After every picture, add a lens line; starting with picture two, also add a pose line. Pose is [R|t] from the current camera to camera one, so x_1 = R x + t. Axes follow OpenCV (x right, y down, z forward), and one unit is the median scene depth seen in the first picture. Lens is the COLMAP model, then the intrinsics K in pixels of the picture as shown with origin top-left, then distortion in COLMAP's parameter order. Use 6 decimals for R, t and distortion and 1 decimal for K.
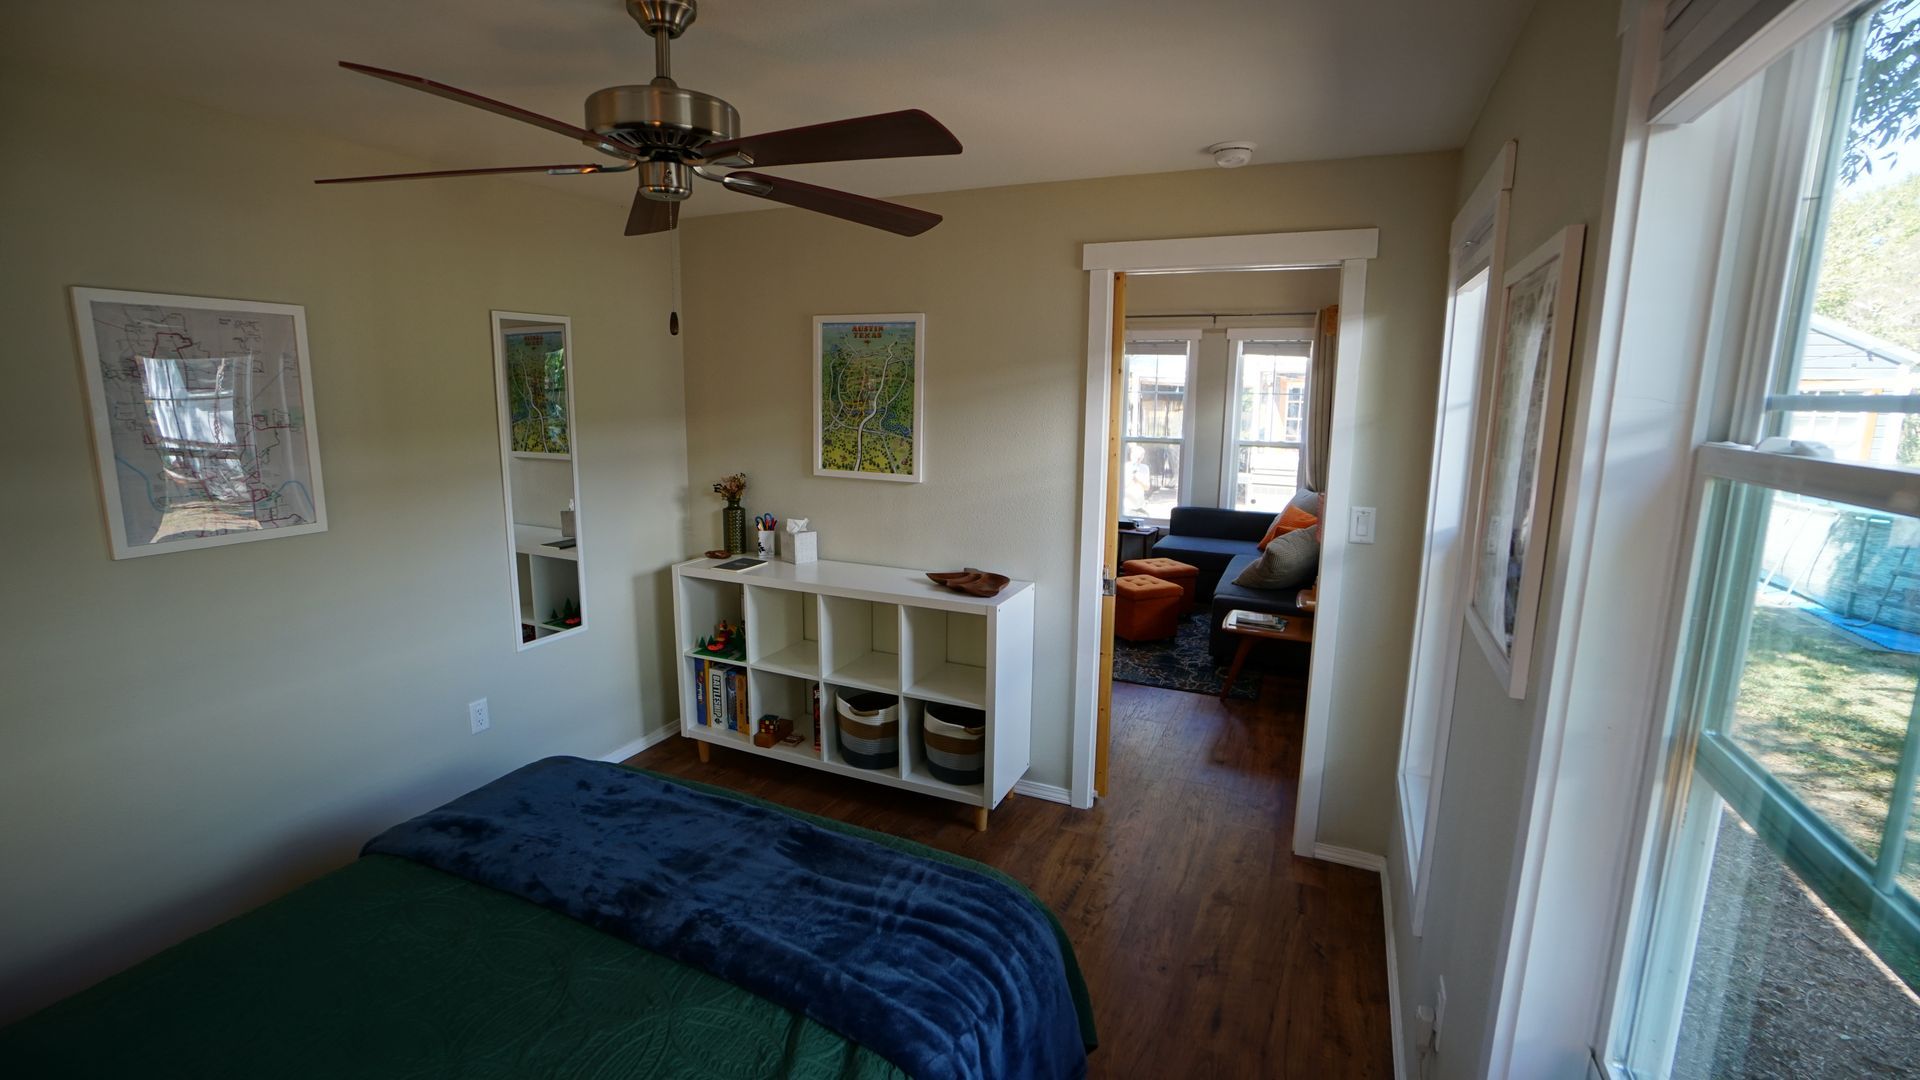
lens RADIAL K [[831.8, 0, 938.9], [0, 831.8, 540.3], [0, 0, 1]] dist [-0.057075, 0.015773]
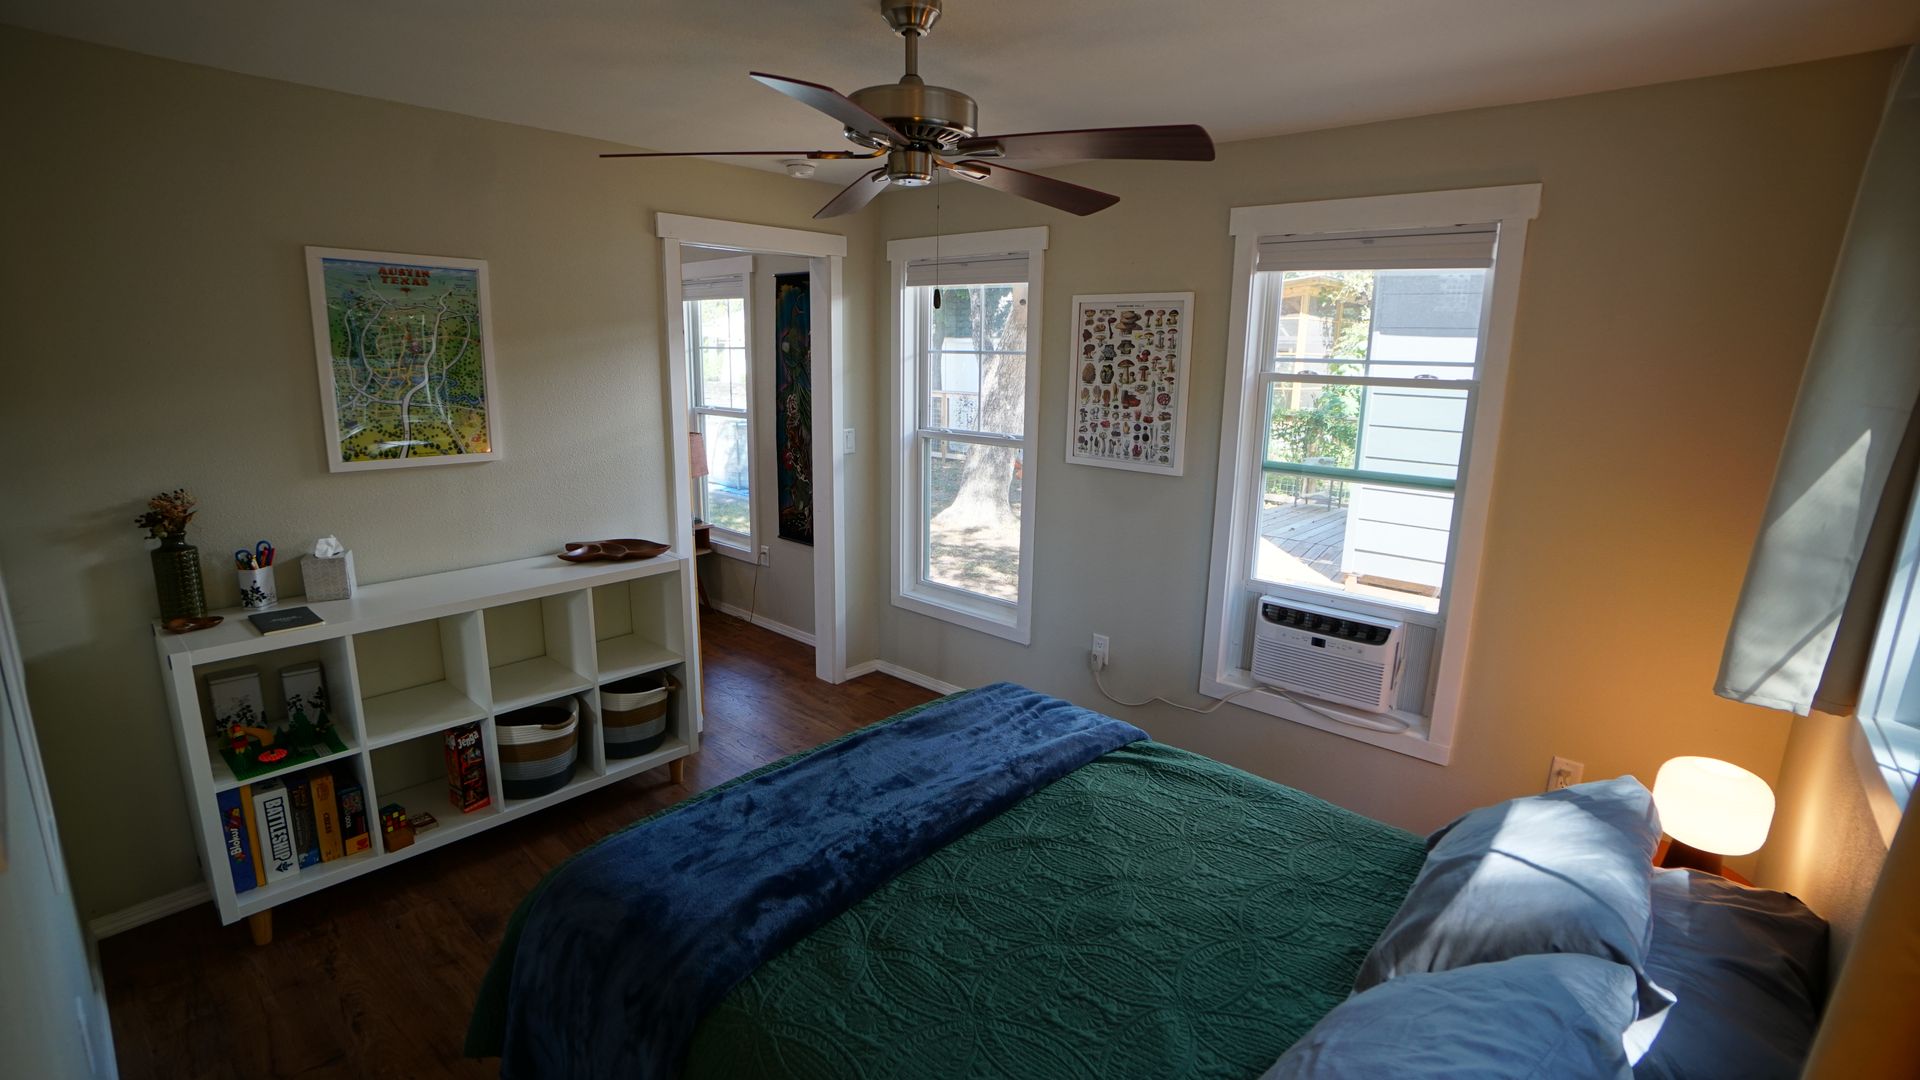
lens RADIAL K [[862.2, 0, 914.0], [0, 862.2, 535.4], [0, 0, 1]] dist [-0.049623, 0.014756]
pose [[0.316115, -0.203766, 0.926580, -0.721566], [0.165228, 0.973561, 0.157728, -0.061479], [-0.934222, 0.103237, 0.341425, 0.308685]]
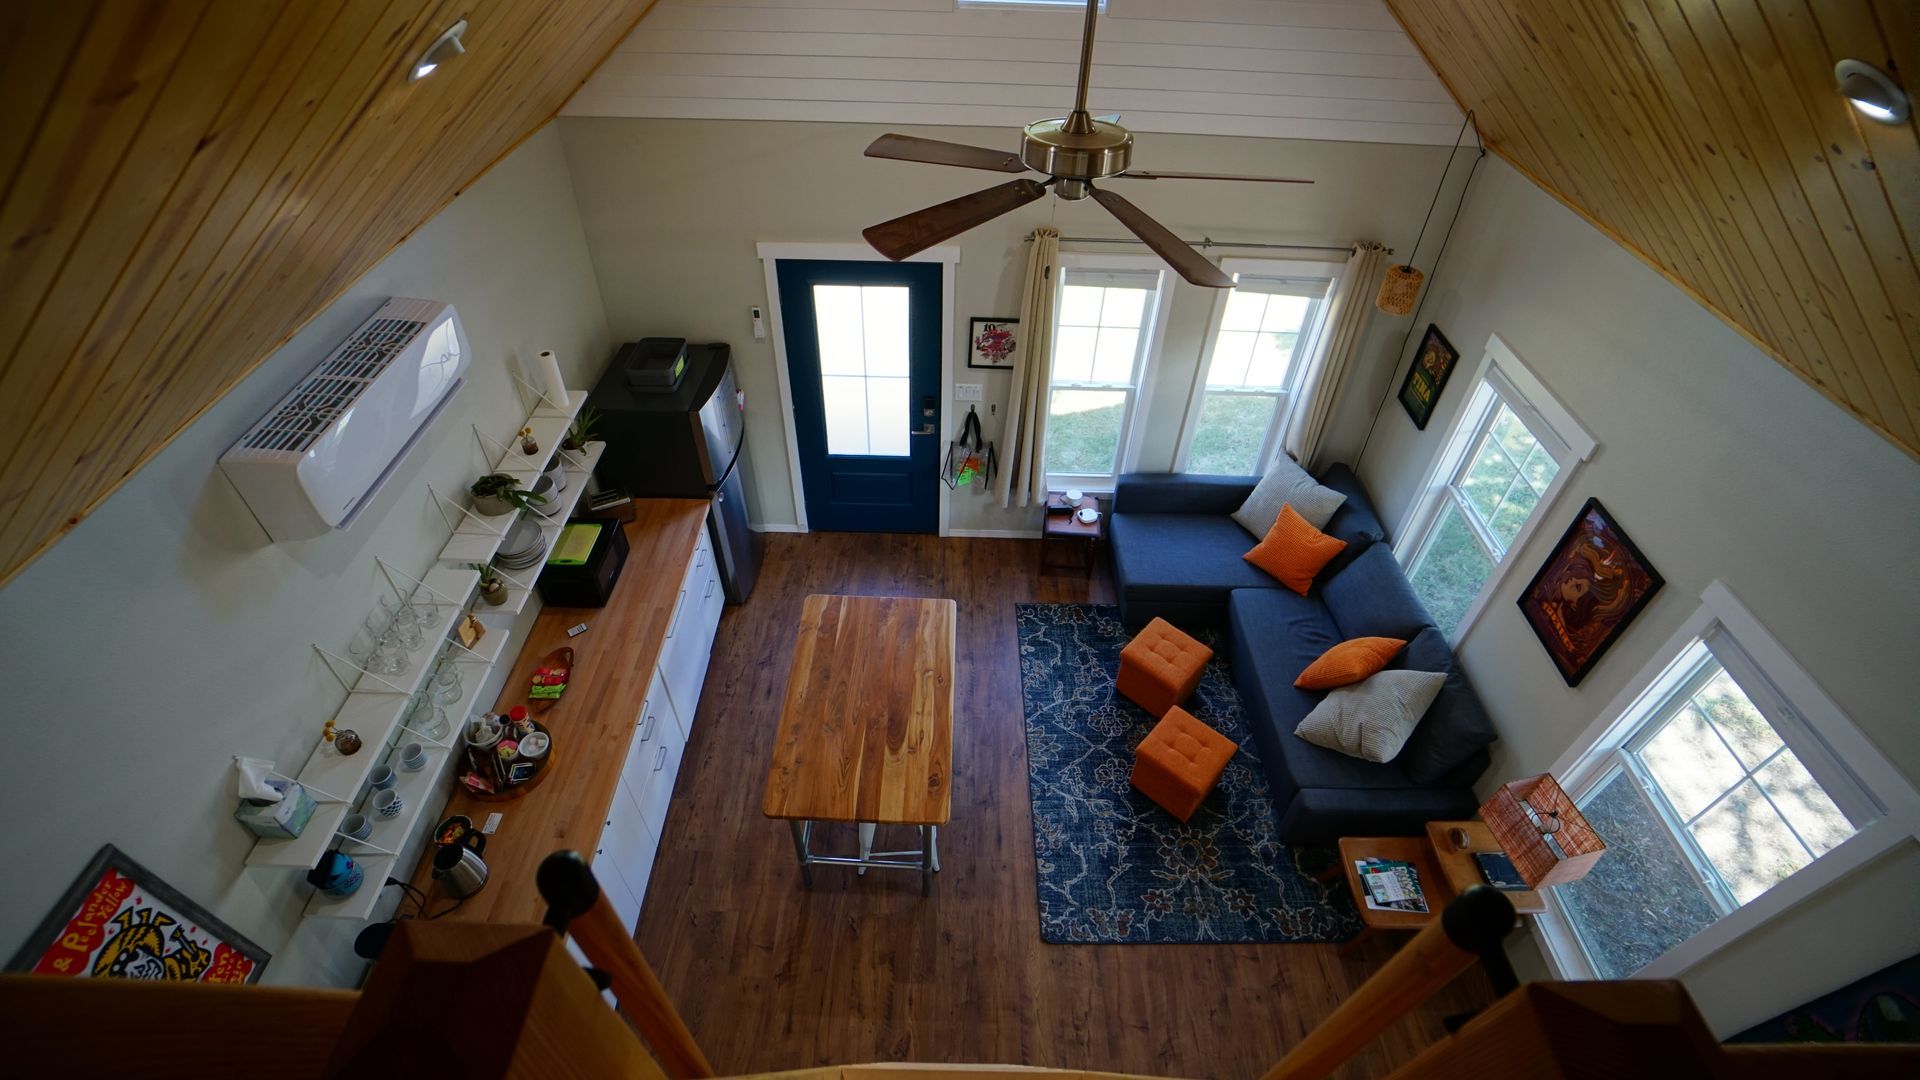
lens RADIAL K [[831.8, 0, 933.5], [0, 831.8, 528.0], [0, 0, 1]] dist [-0.057075, 0.015773]
pose [[0.911075, -0.272342, 0.309471, -0.258887], [0.065877, 0.837241, 0.542852, -0.906406], [-0.406944, -0.474191, 0.780730, 0.950034]]
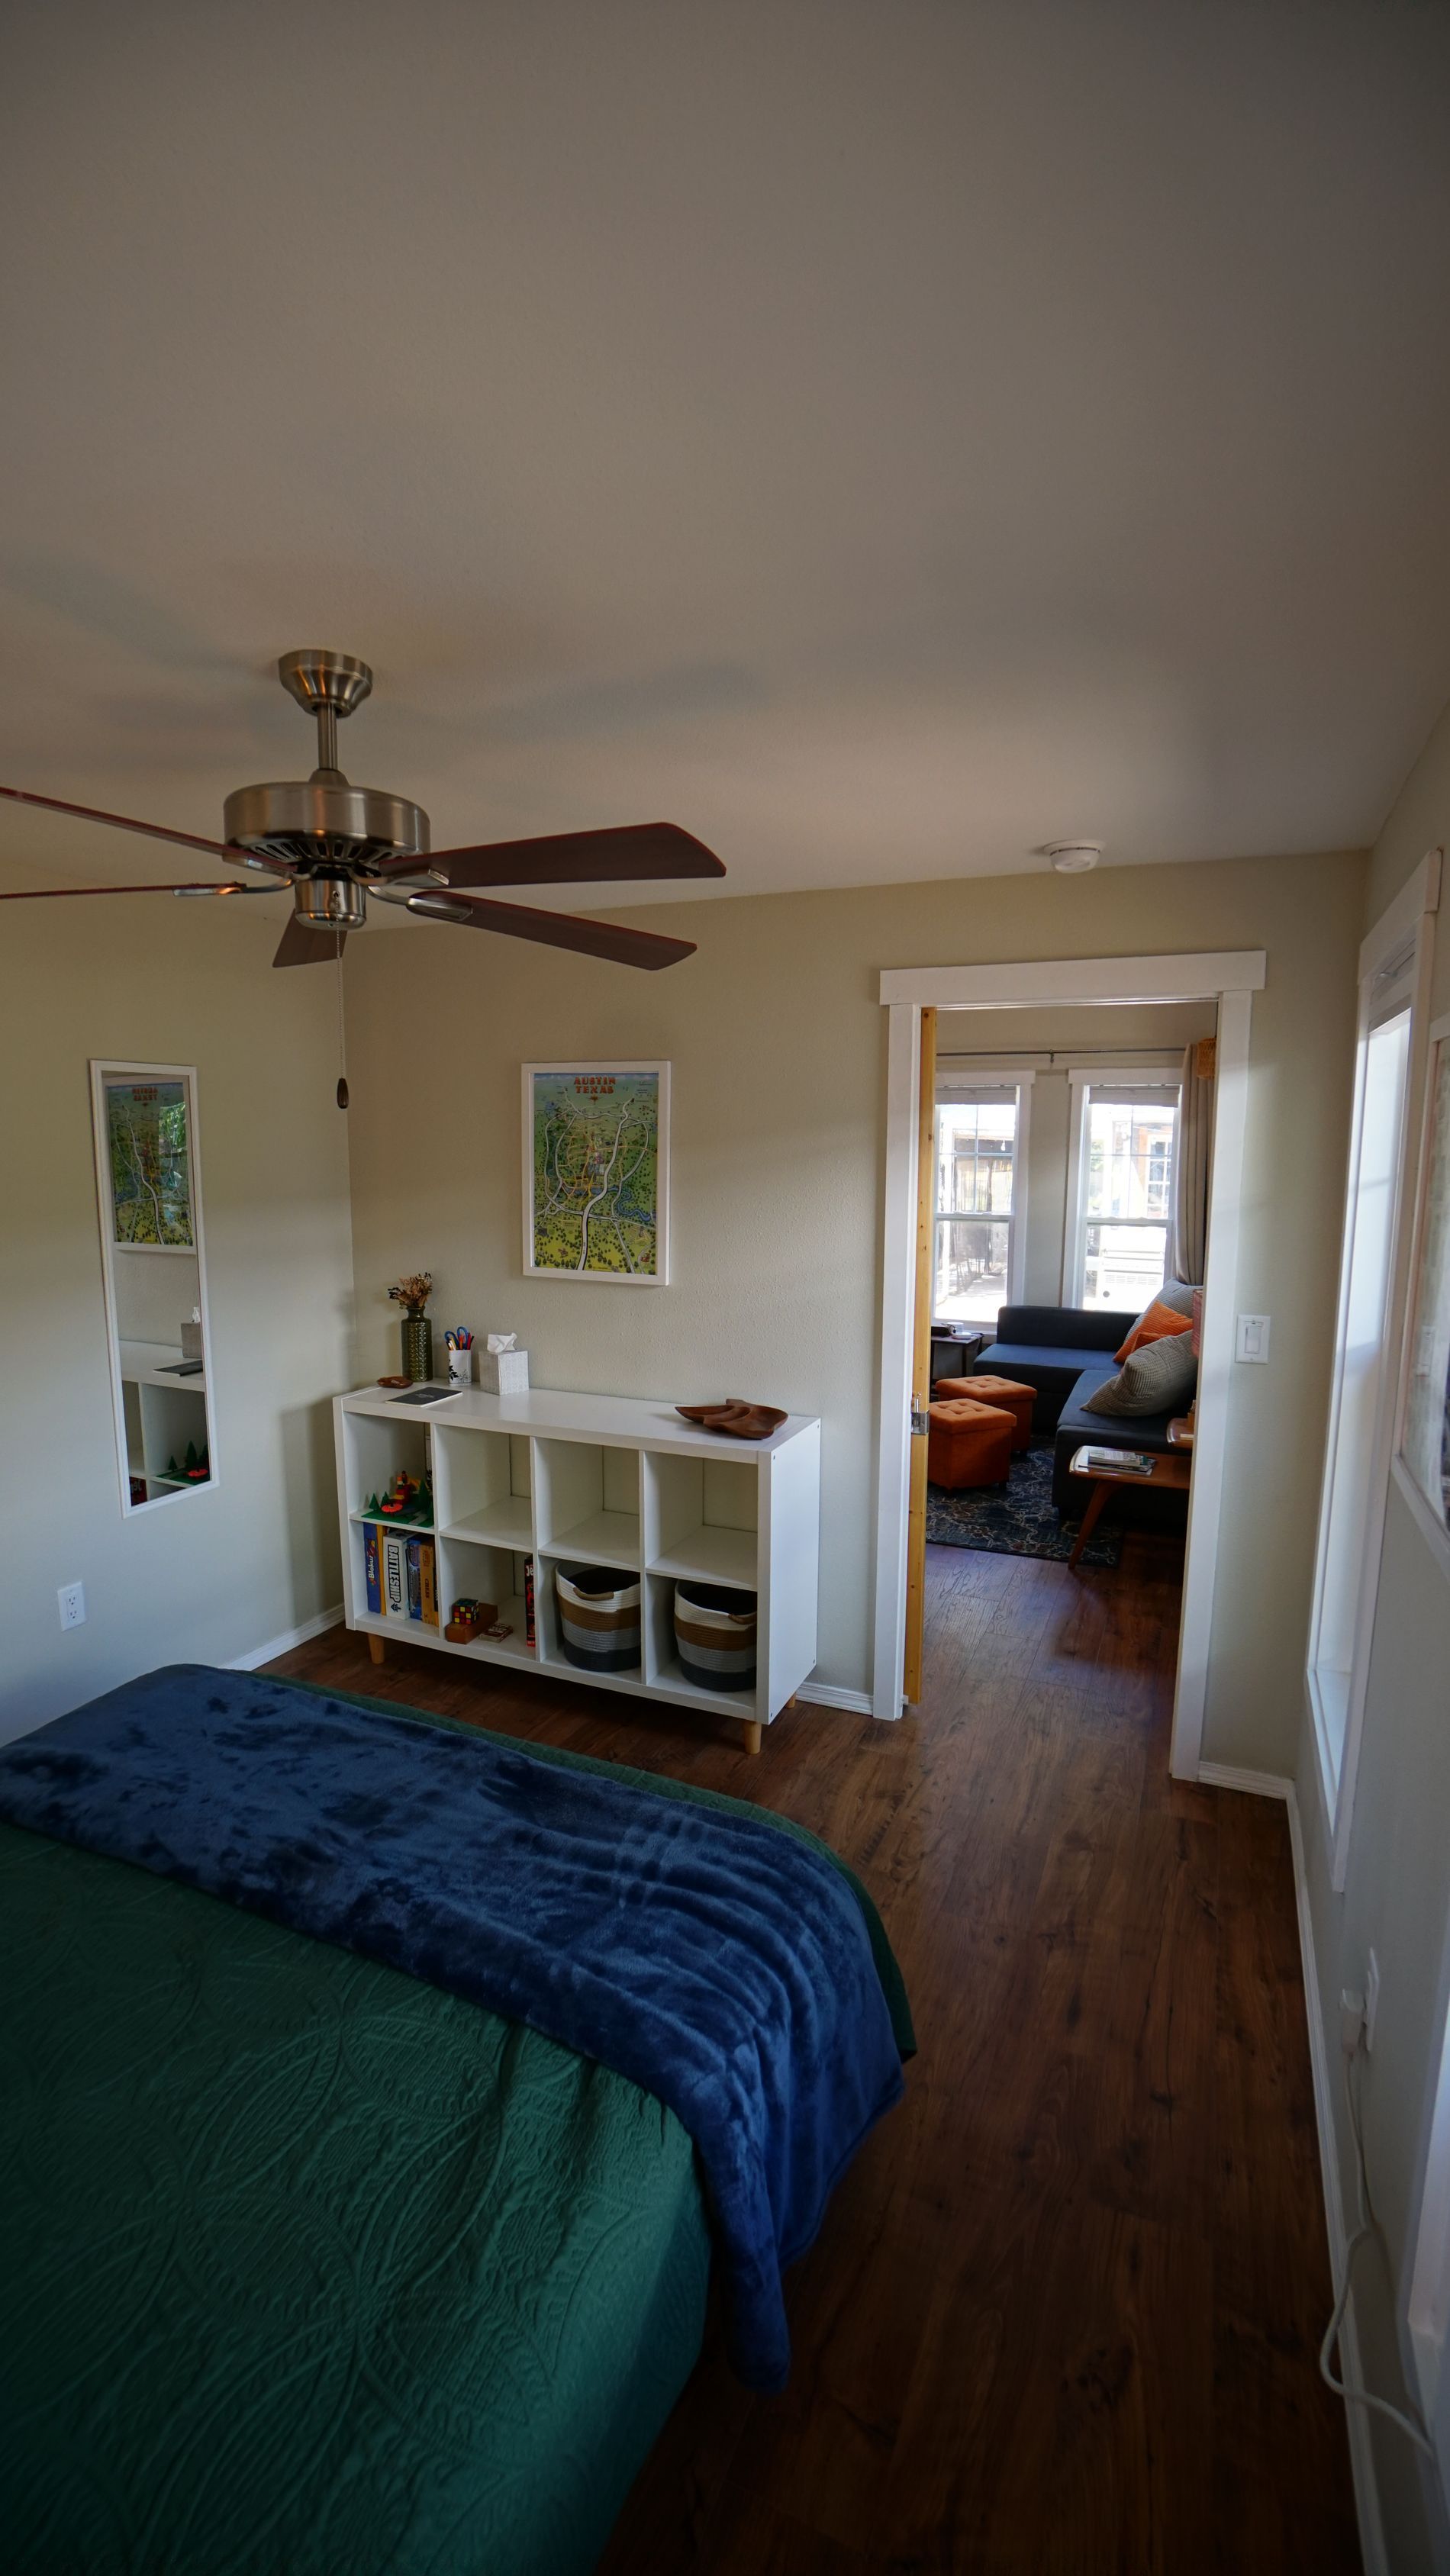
lens RADIAL K [[1116.1, 0, 710.1], [0, 1116.1, 1312.5], [0, 0, 1]] dist [-0.057075, 0.015773]
pose [[0.999738, -0.009306, 0.020911, -0.004414], [0.009934, 0.999497, -0.030111, -0.014078], [-0.020620, 0.030311, 0.999328, -0.005309]]
